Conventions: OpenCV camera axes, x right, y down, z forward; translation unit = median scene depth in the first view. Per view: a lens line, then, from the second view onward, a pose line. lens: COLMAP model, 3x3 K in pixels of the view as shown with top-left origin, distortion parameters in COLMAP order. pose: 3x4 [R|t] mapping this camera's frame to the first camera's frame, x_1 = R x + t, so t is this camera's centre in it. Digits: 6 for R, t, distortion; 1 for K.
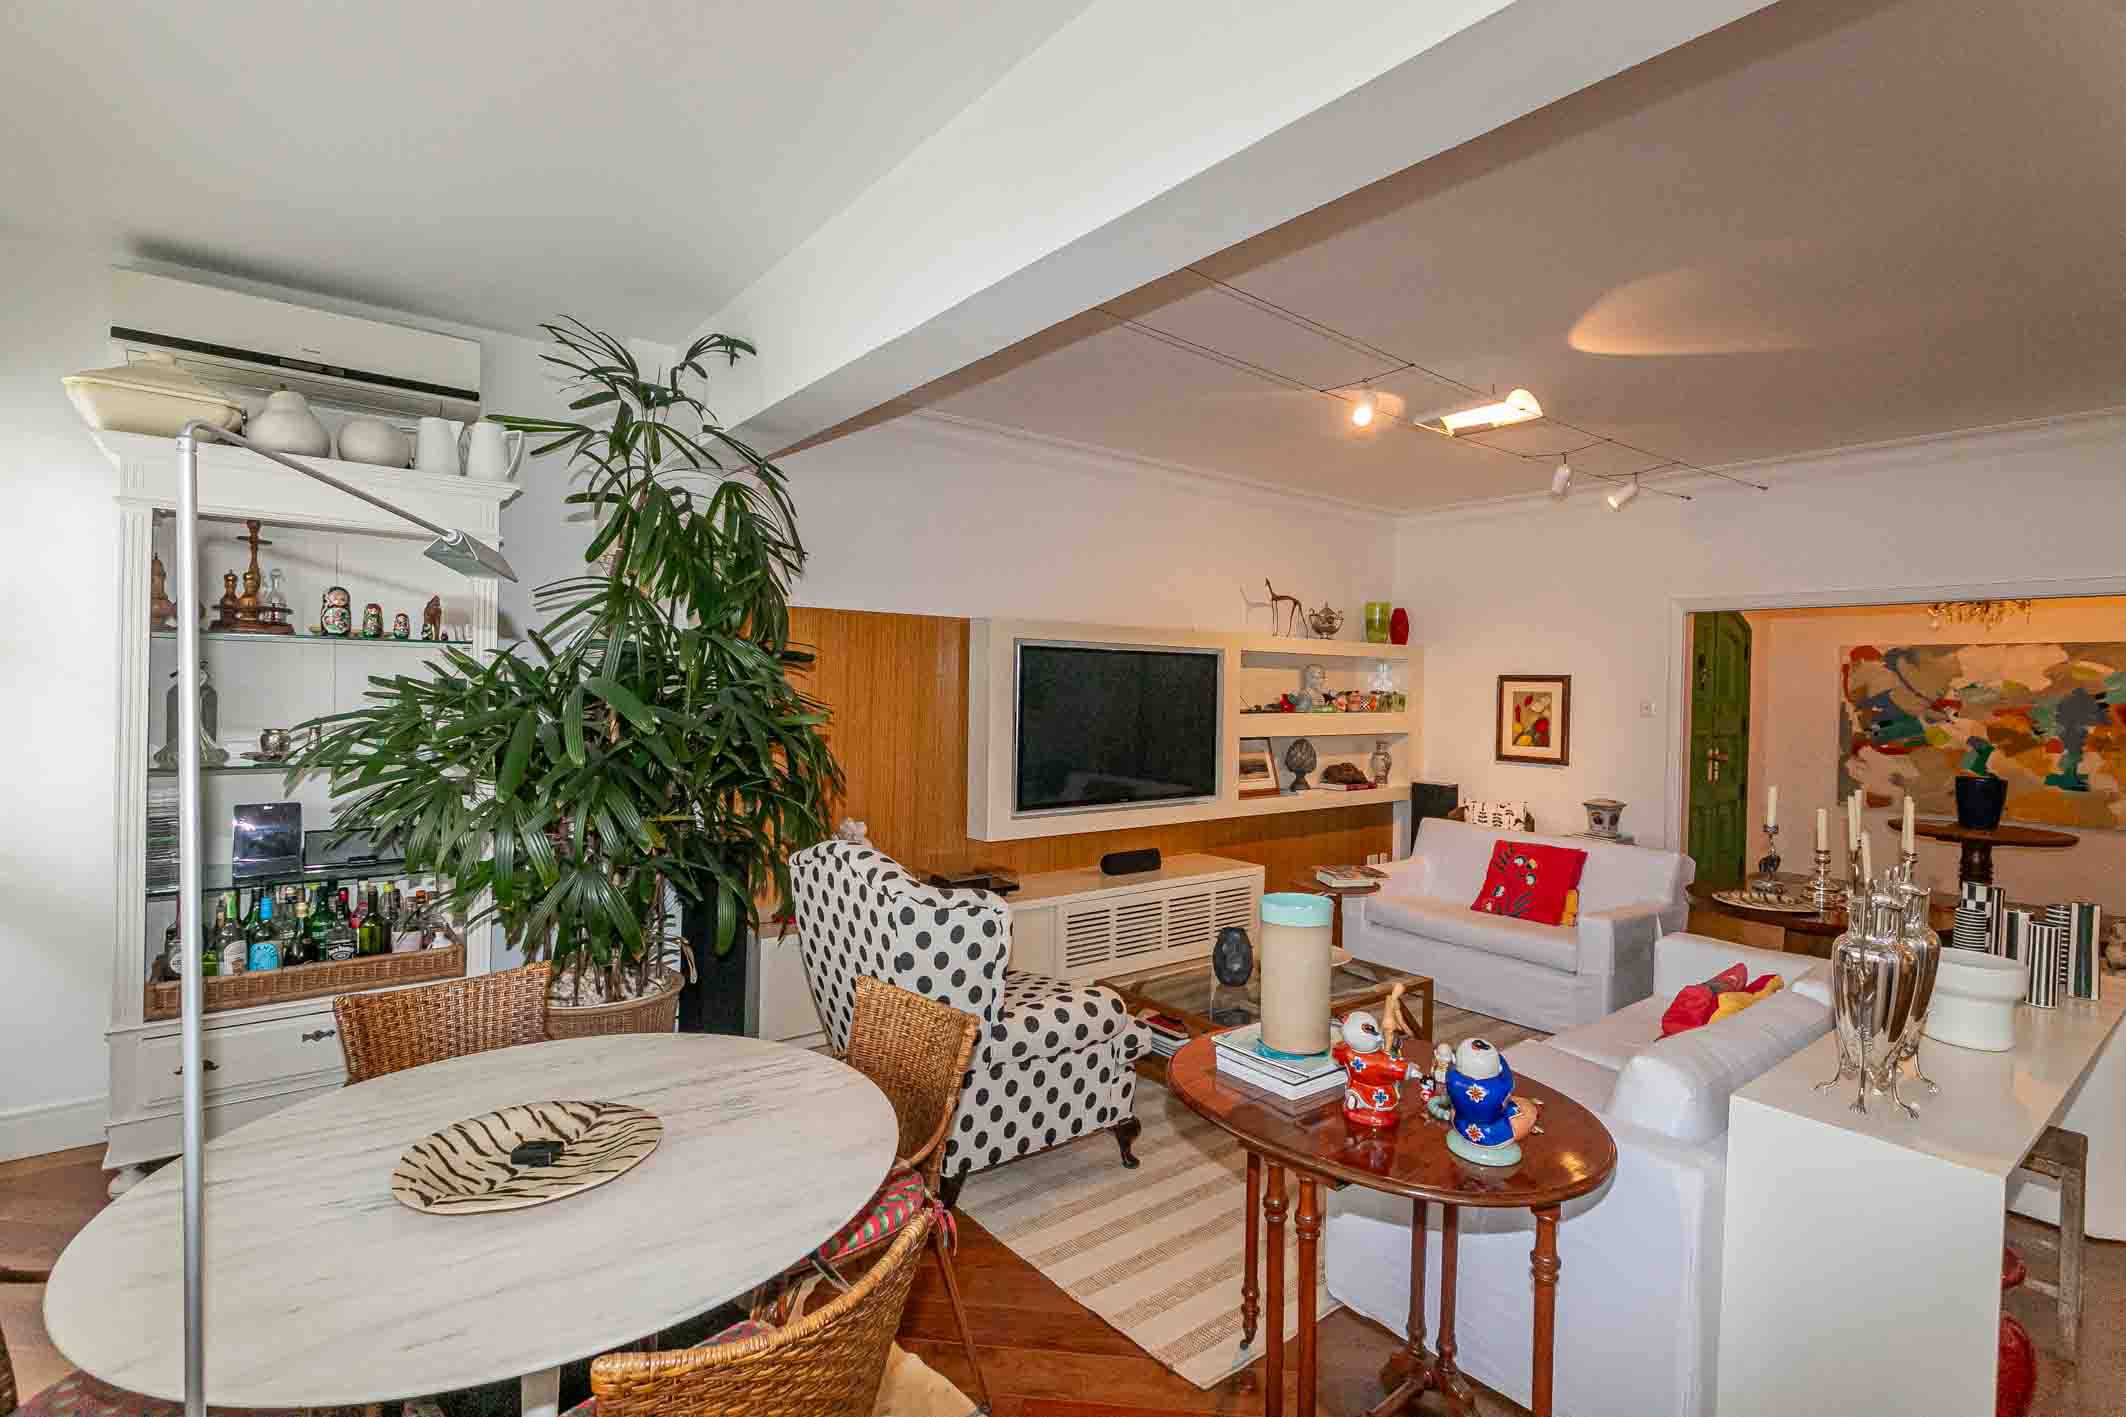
lens RADIAL K [[1000.3, 0, 1059.3], [0, 1000.3, 698.5], [0, 0, 1]] dist [-0.001090, -0.000073]
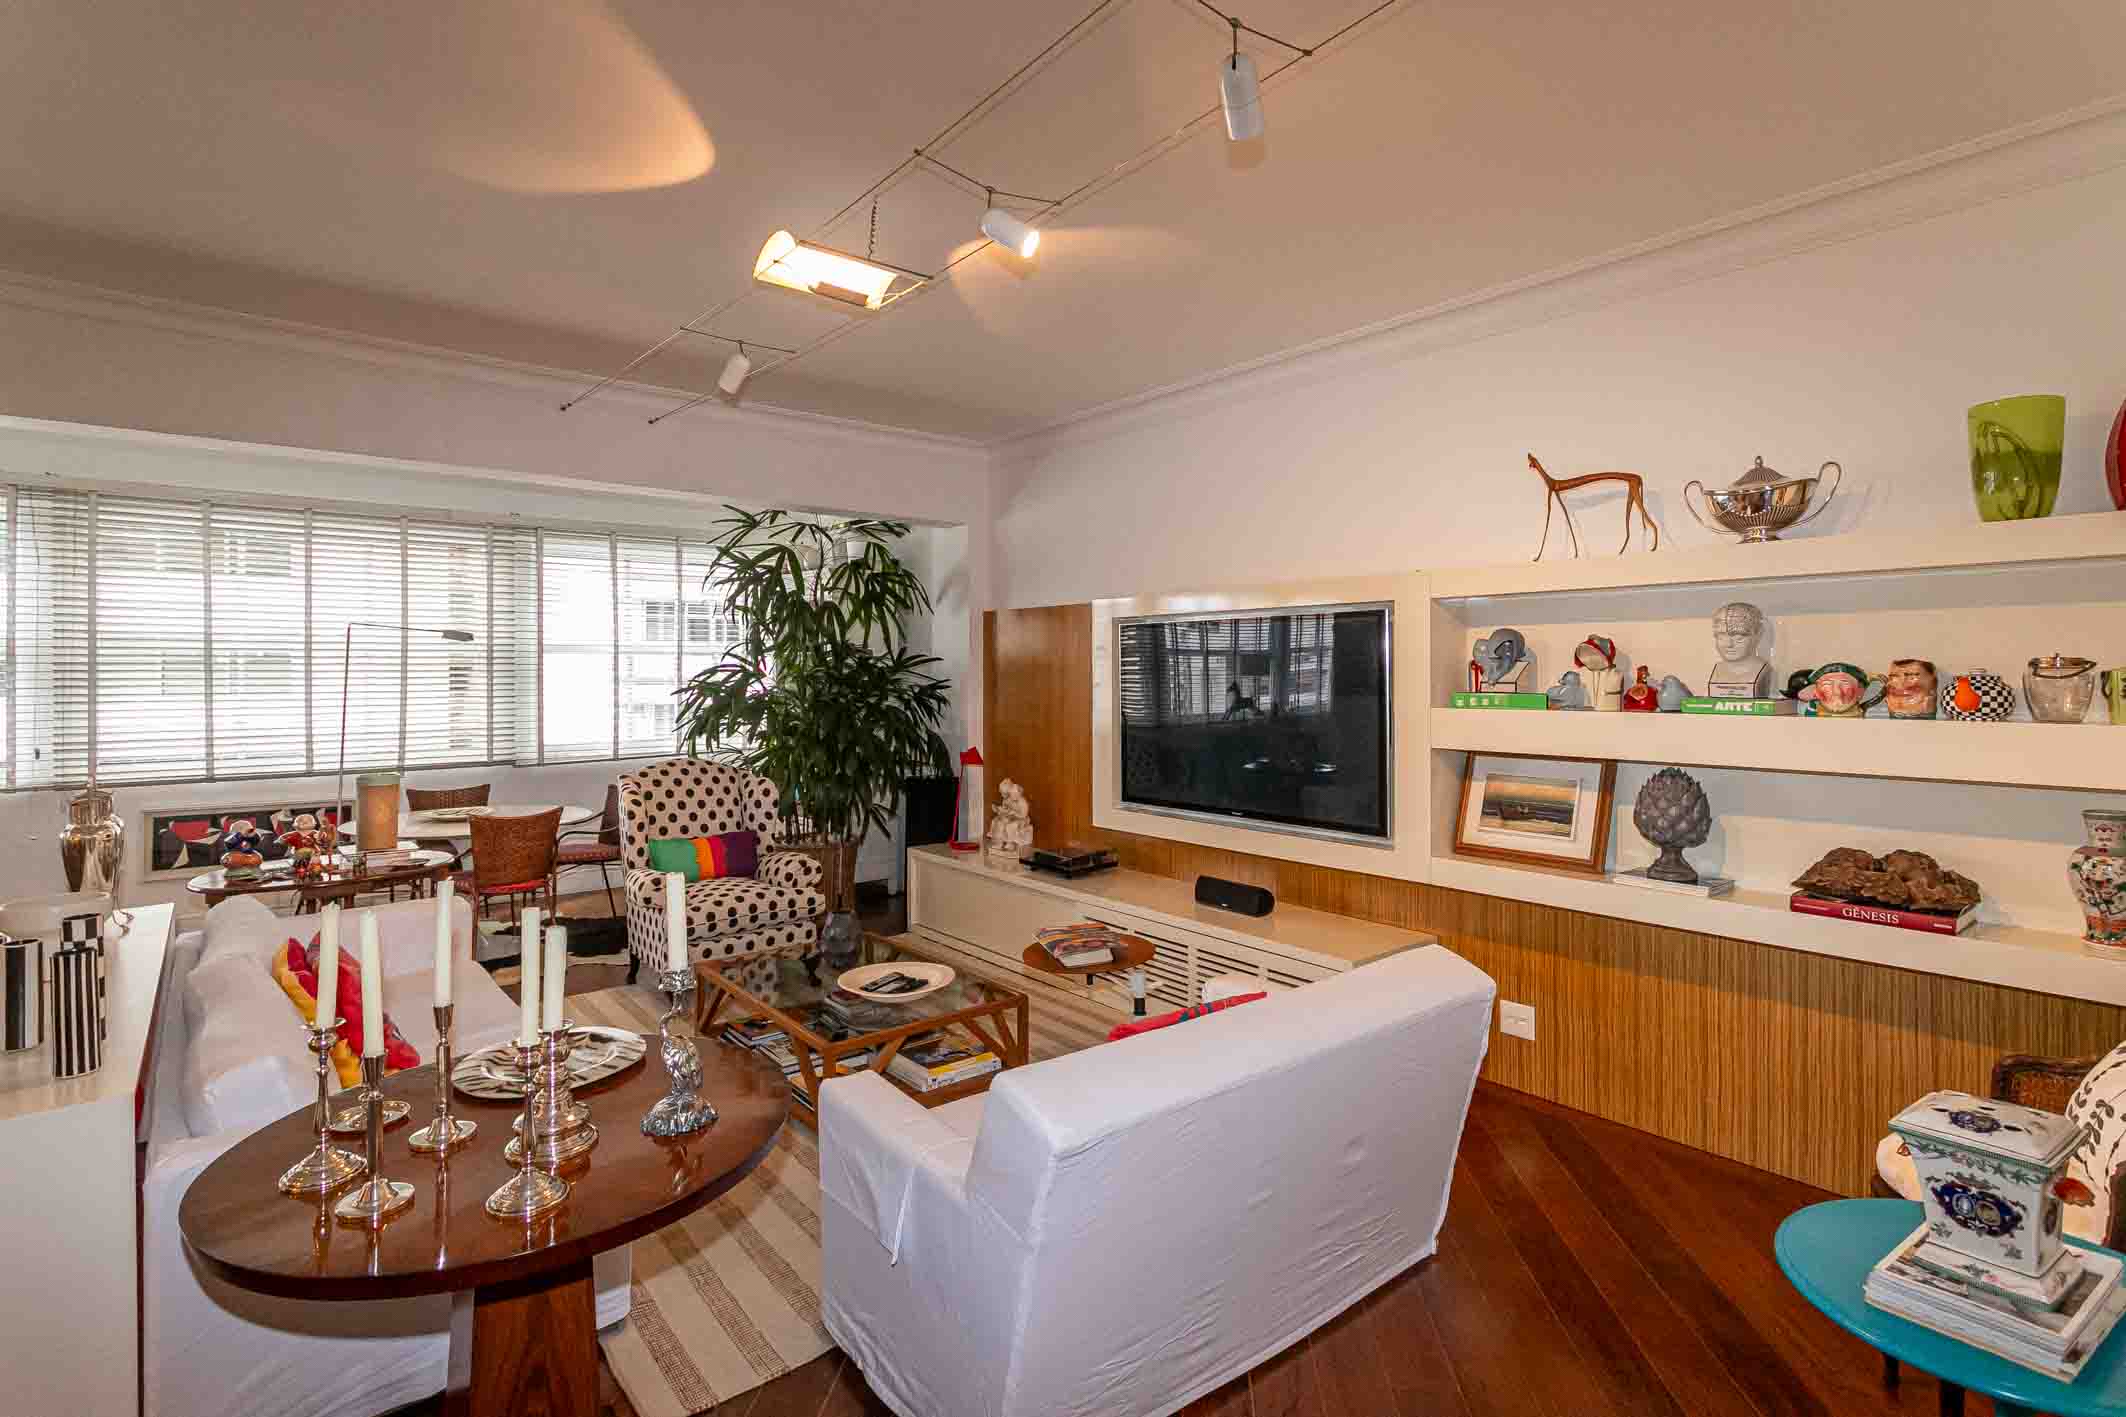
lens RADIAL K [[1044.8, 0, 1062.3], [0, 1044.8, 671.7], [0, 0, 1]] dist [0.008127, 0.000777]
pose [[-0.004317, -0.016418, -0.999856, 0.800230], [-0.007421, 0.999838, -0.016386, 0.005469], [0.999963, 0.007349, -0.004438, 0.798966]]
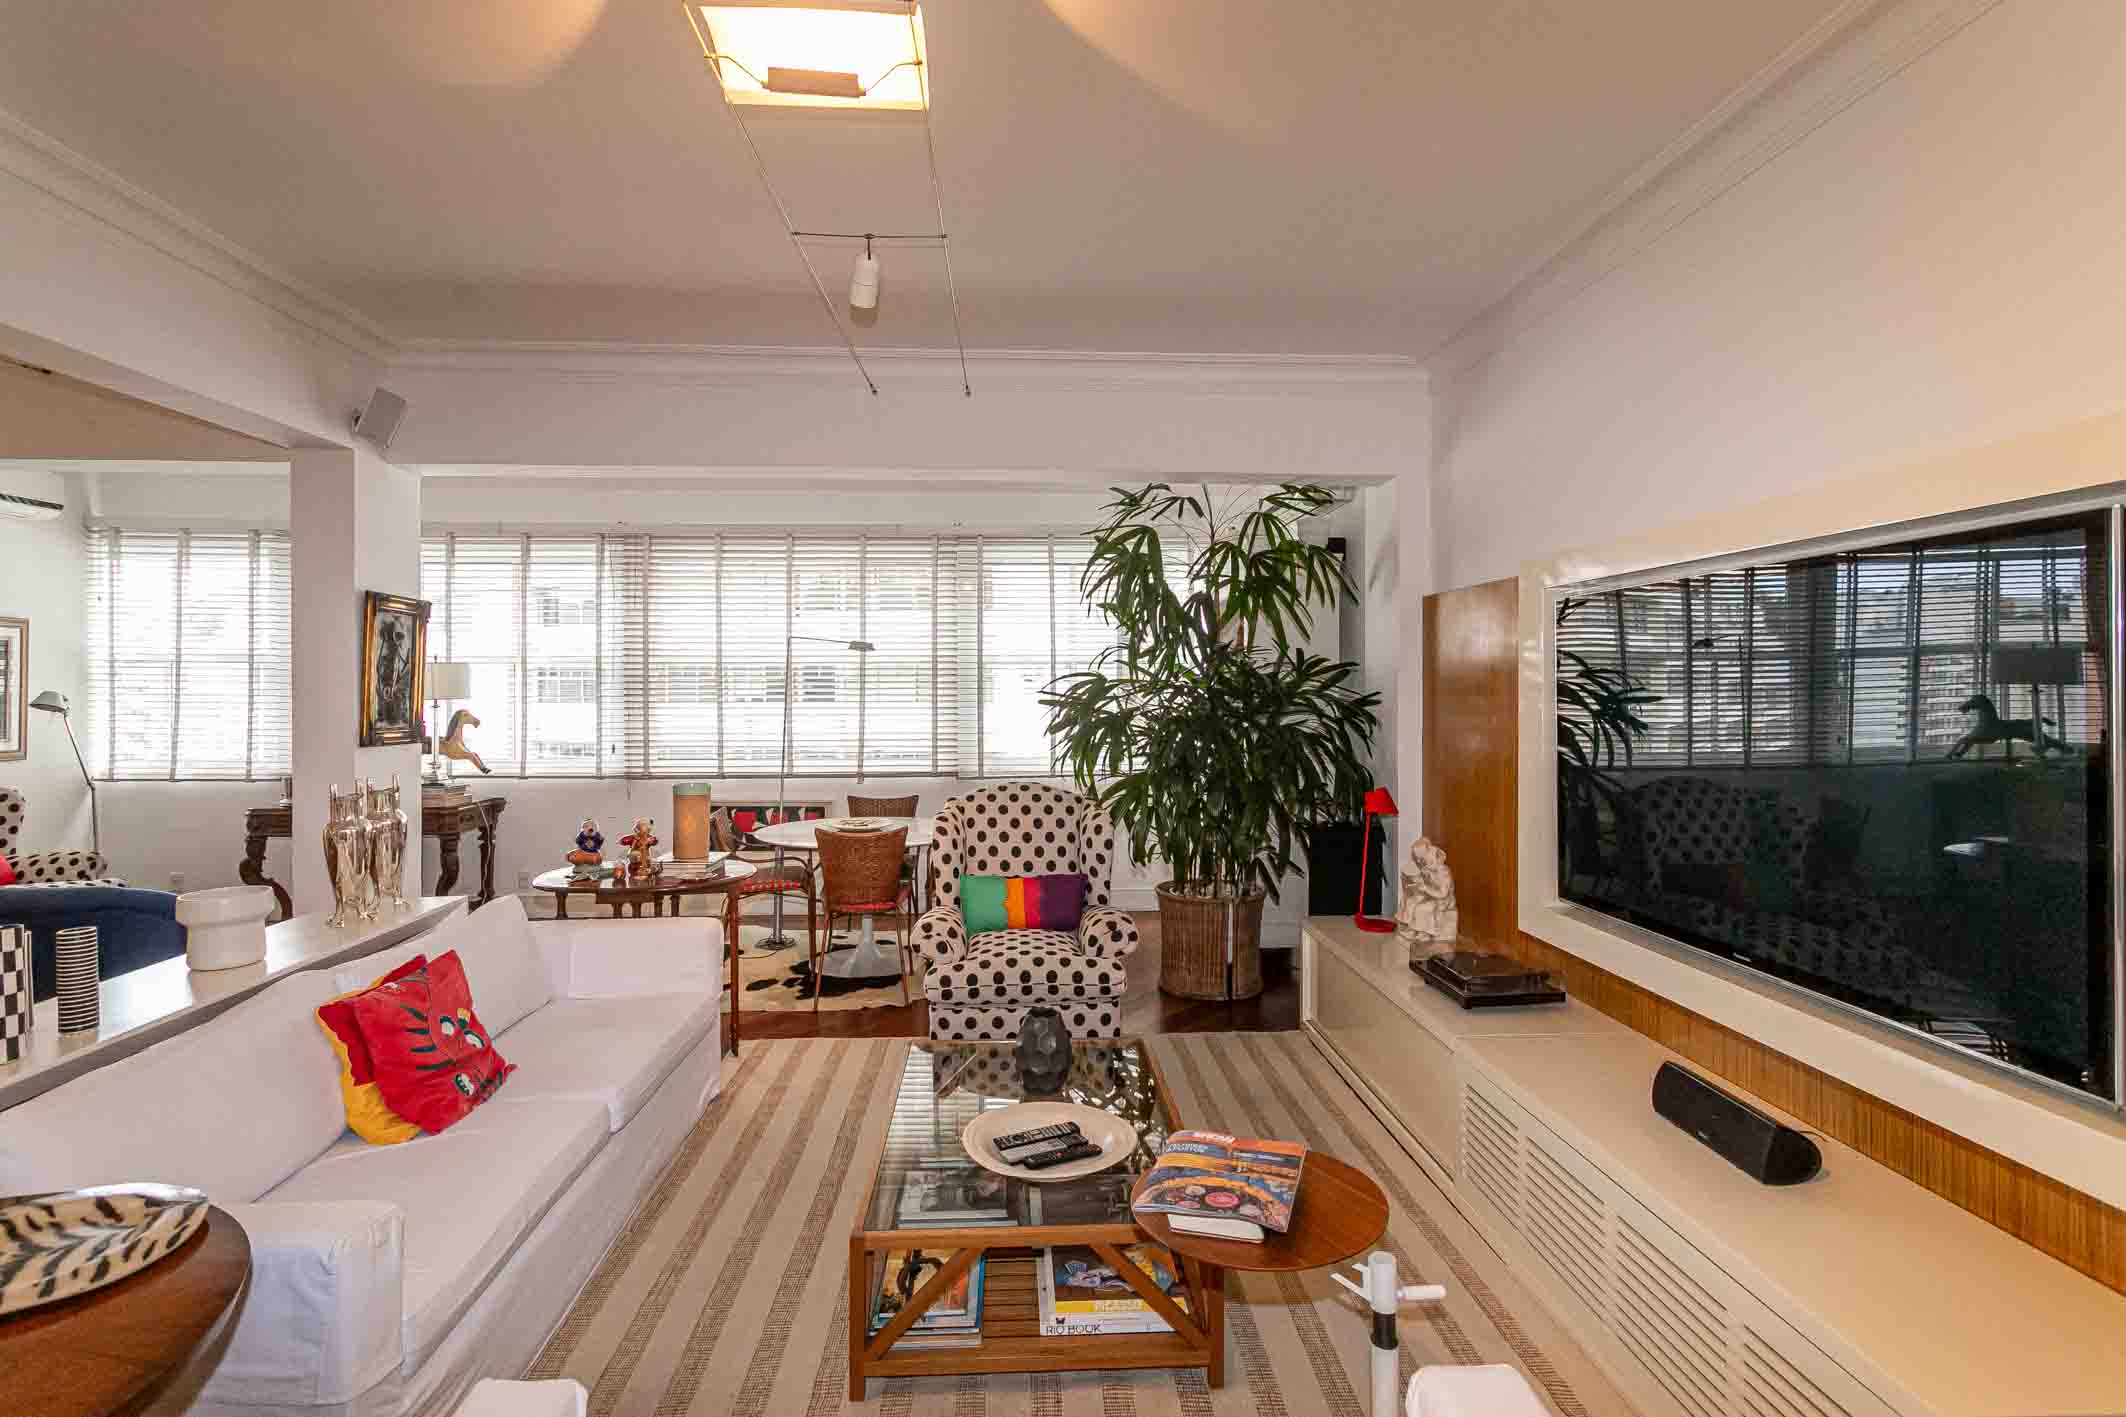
lens RADIAL K [[1030.8, 0, 1041.2], [0, 1030.8, 692.1], [0, 0, 1]] dist [0.004040, 0.000827]
pose [[-0.607534, -0.012348, -0.794198, 0.502427], [-0.015859, 0.999868, -0.003415, 0.003535], [0.794136, 0.010521, -0.607649, 0.943974]]
